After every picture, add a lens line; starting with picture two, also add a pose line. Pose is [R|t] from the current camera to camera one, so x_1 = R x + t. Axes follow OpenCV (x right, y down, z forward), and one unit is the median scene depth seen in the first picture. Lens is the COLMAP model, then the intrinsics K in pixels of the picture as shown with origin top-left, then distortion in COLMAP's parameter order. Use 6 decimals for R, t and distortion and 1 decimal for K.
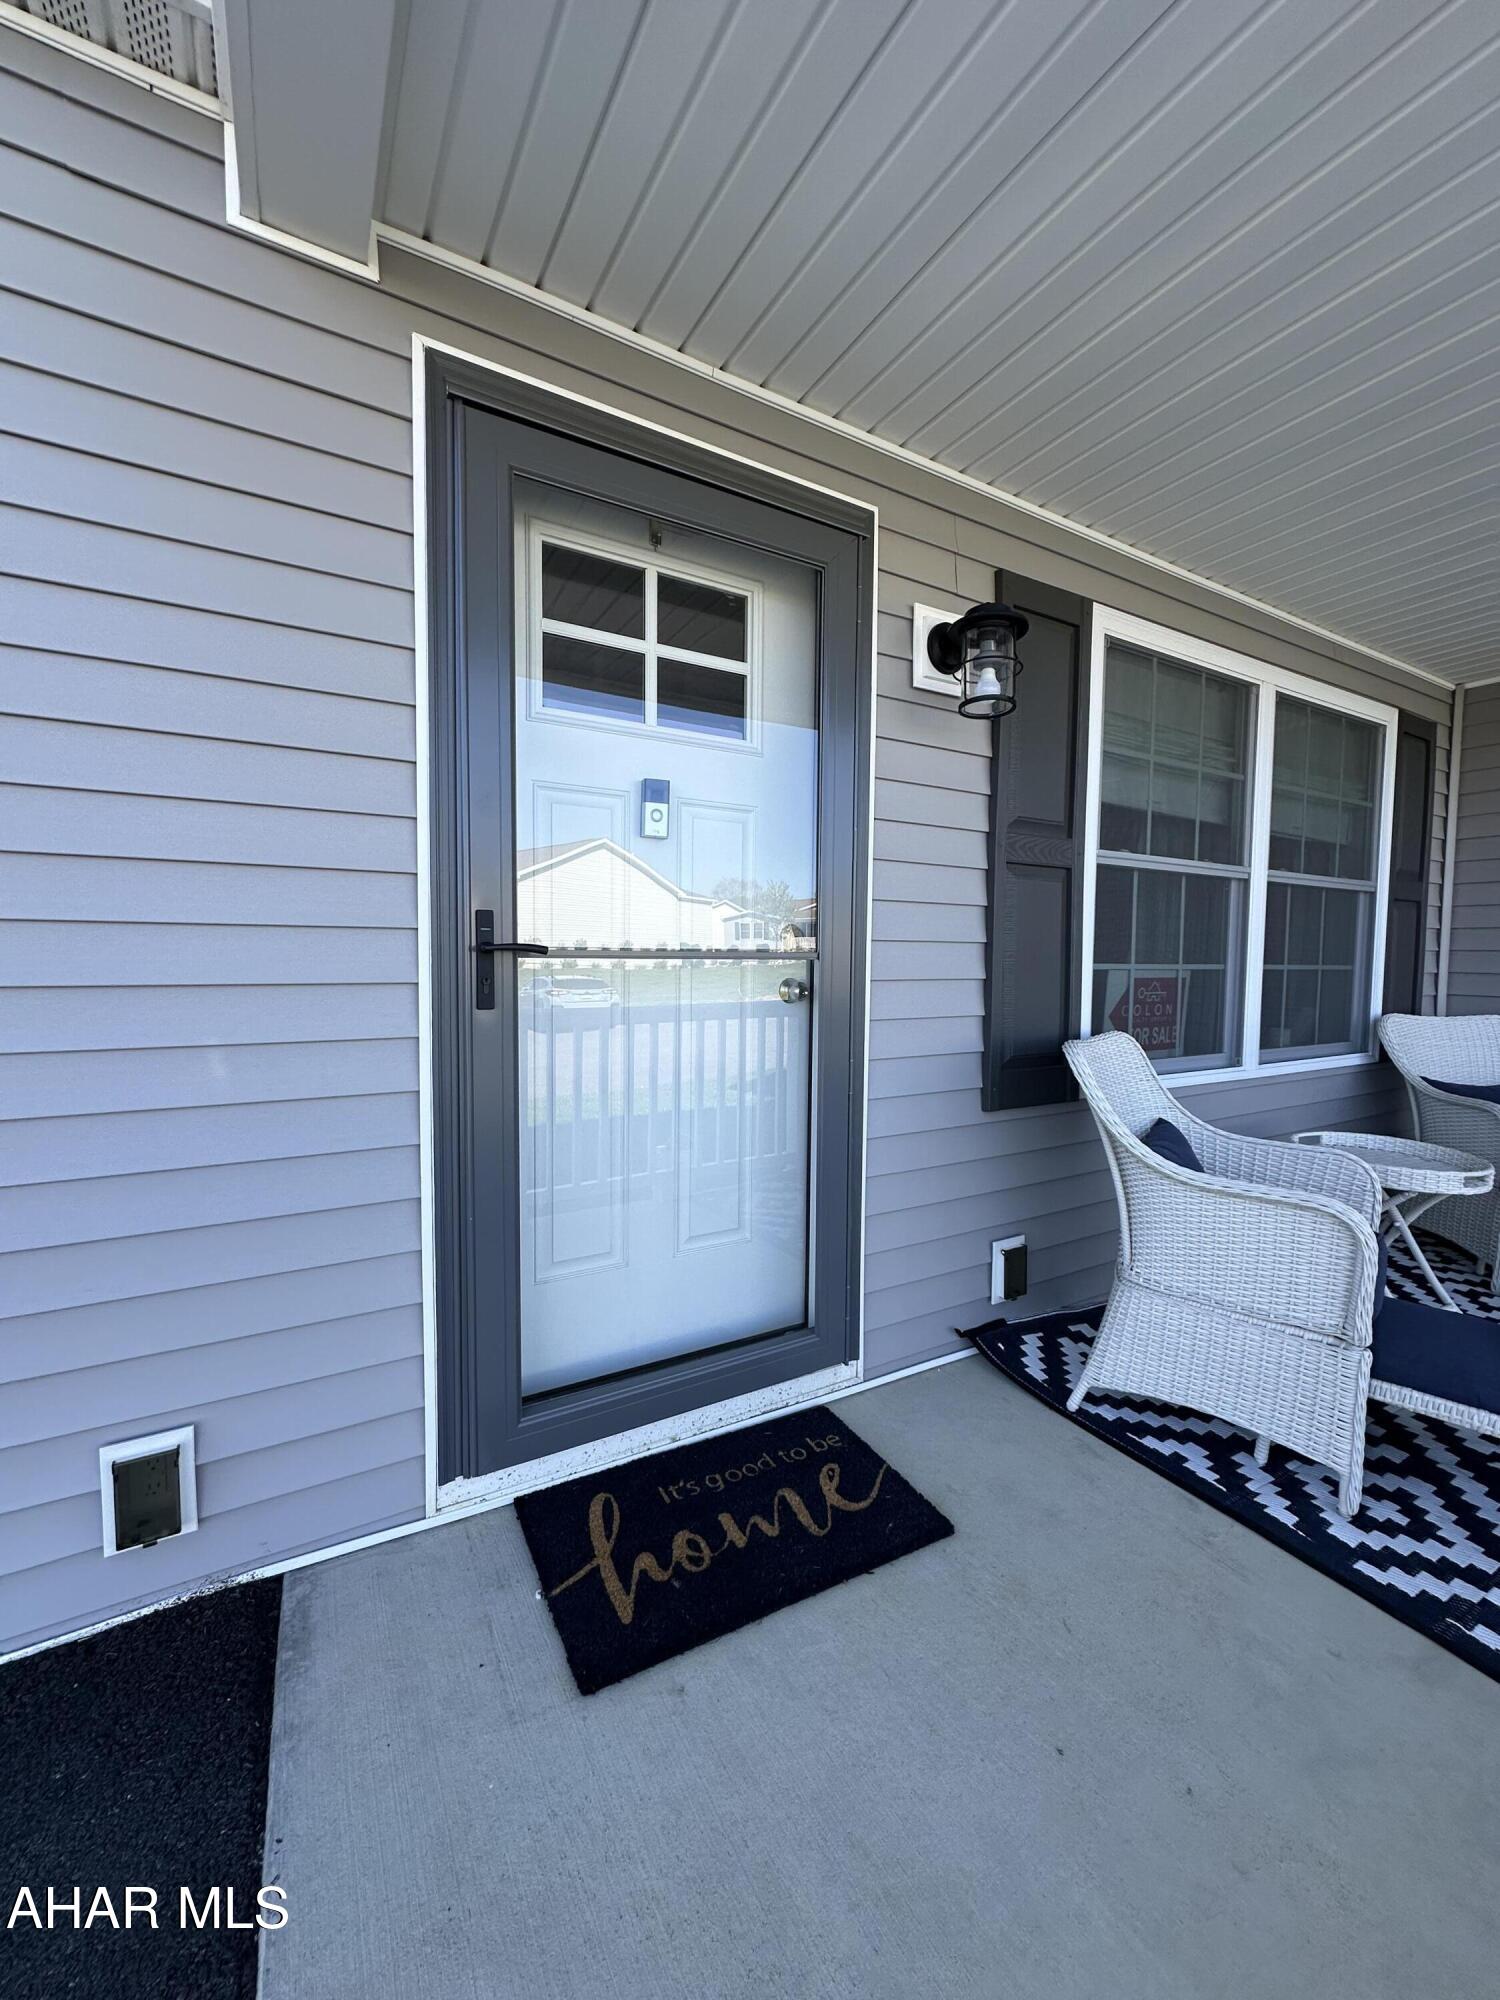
lens RADIAL K [[794.4, 0, 750.5], [0, 794.4, 995.0], [0, 0, 1]] dist [-0.003997, 0.000665]
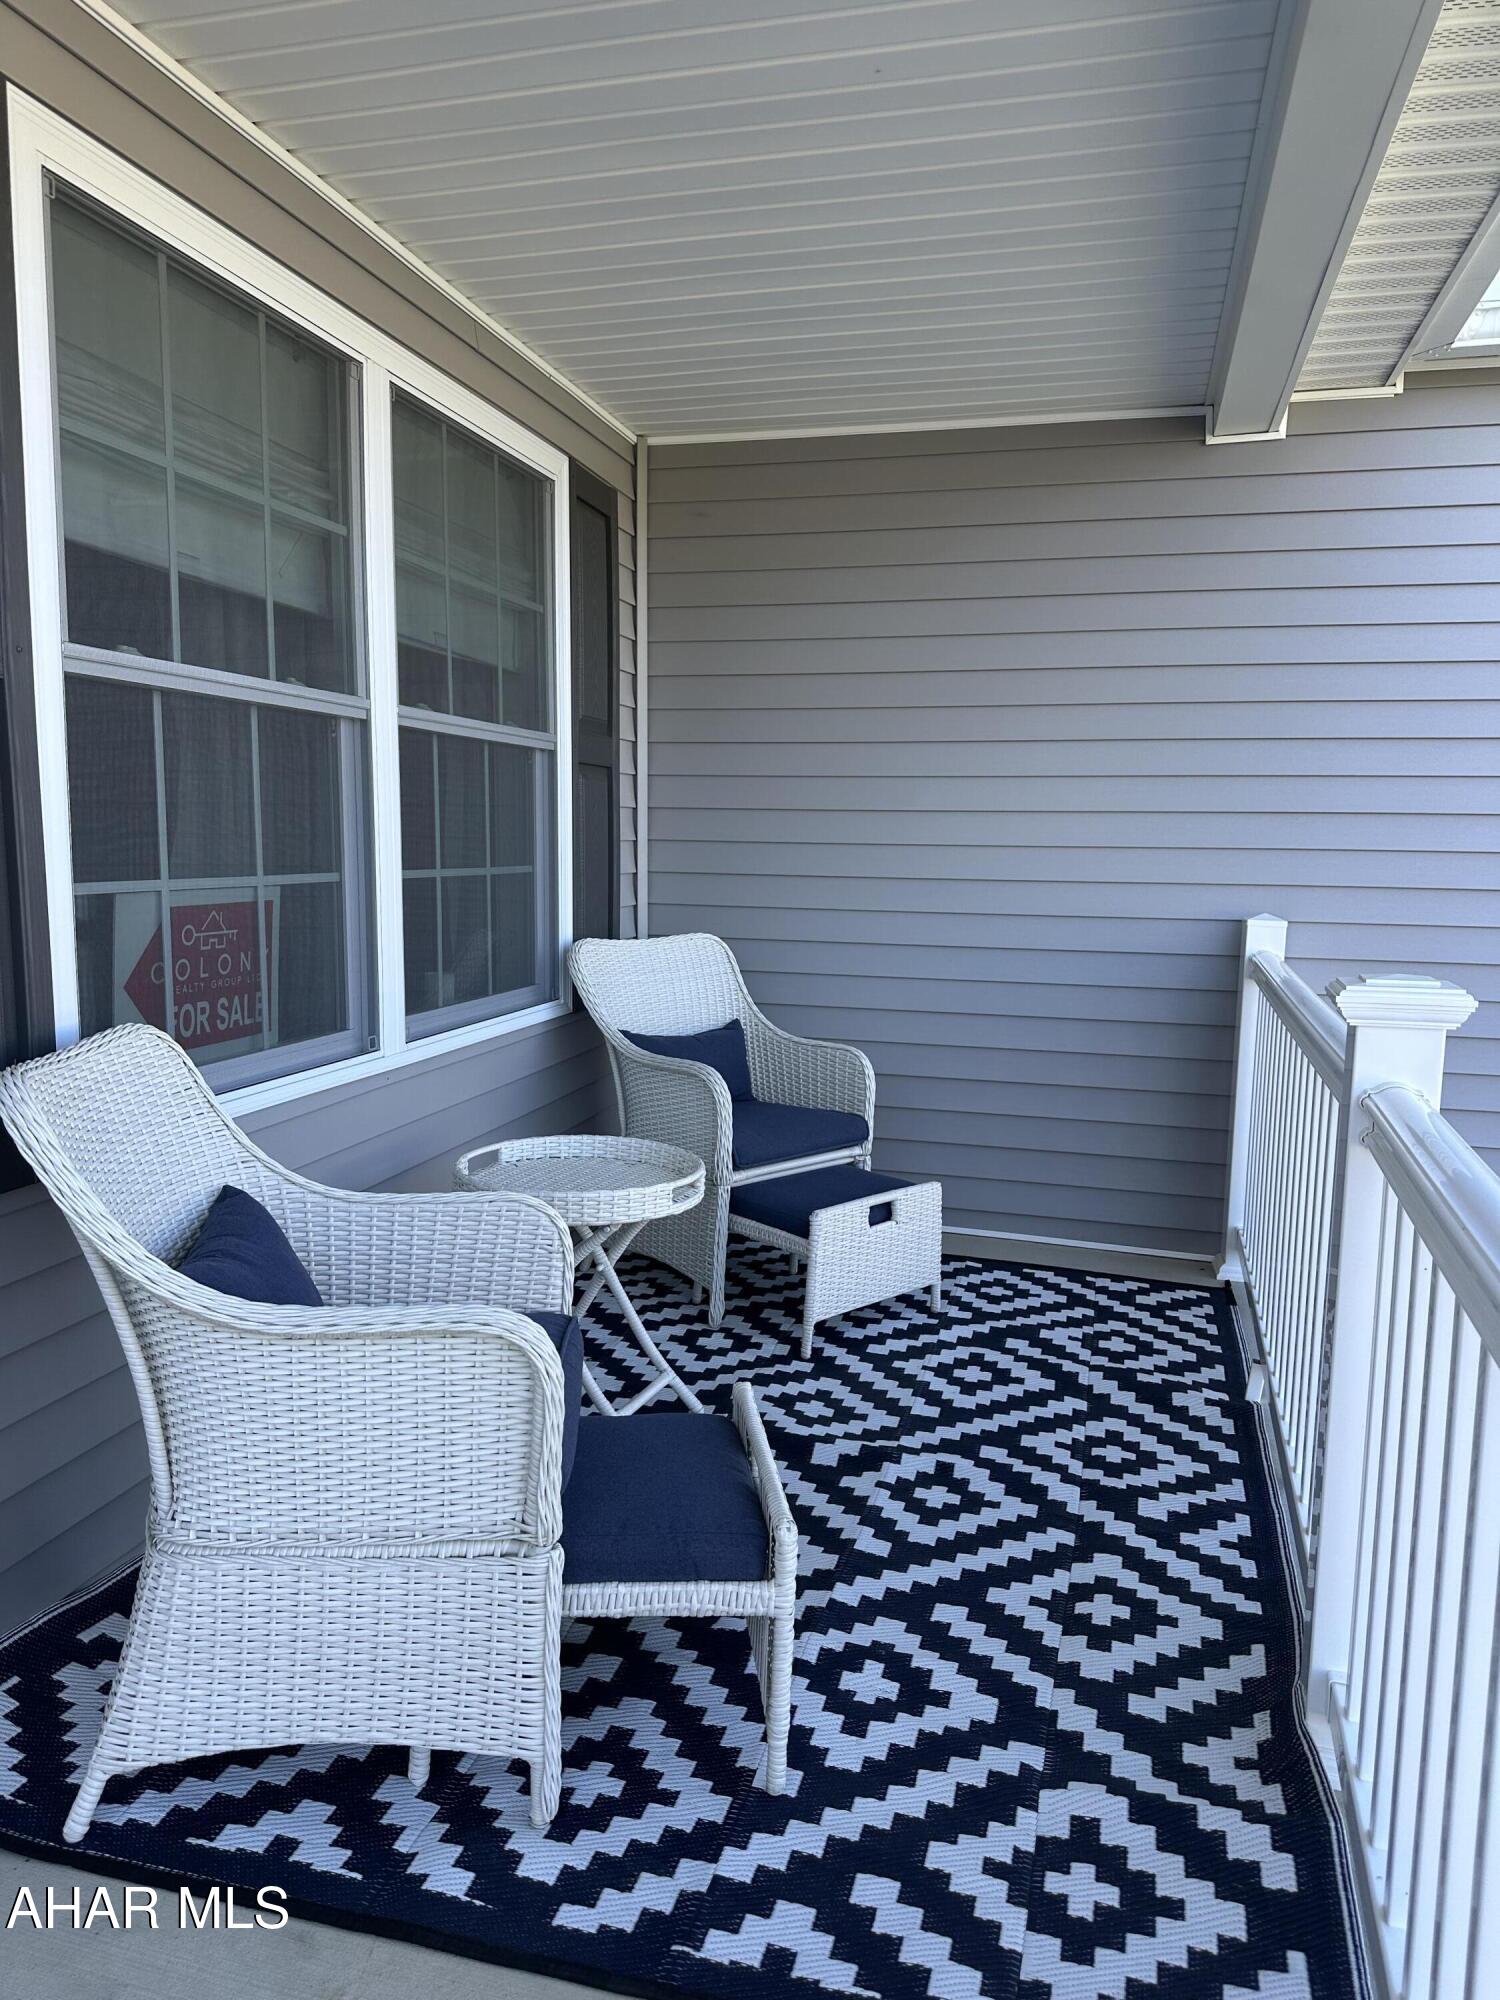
lens RADIAL K [[1406.6, 0, 754.2], [0, 1406.6, 1007.7], [0, 0, 1]] dist [0.022218, -0.033523]
pose [[0.703060, -0.088665, 0.705582, 0.110335], [0.032514, 0.995167, 0.092658, -0.030411], [-0.710387, -0.042203, 0.702545, 0.108422]]
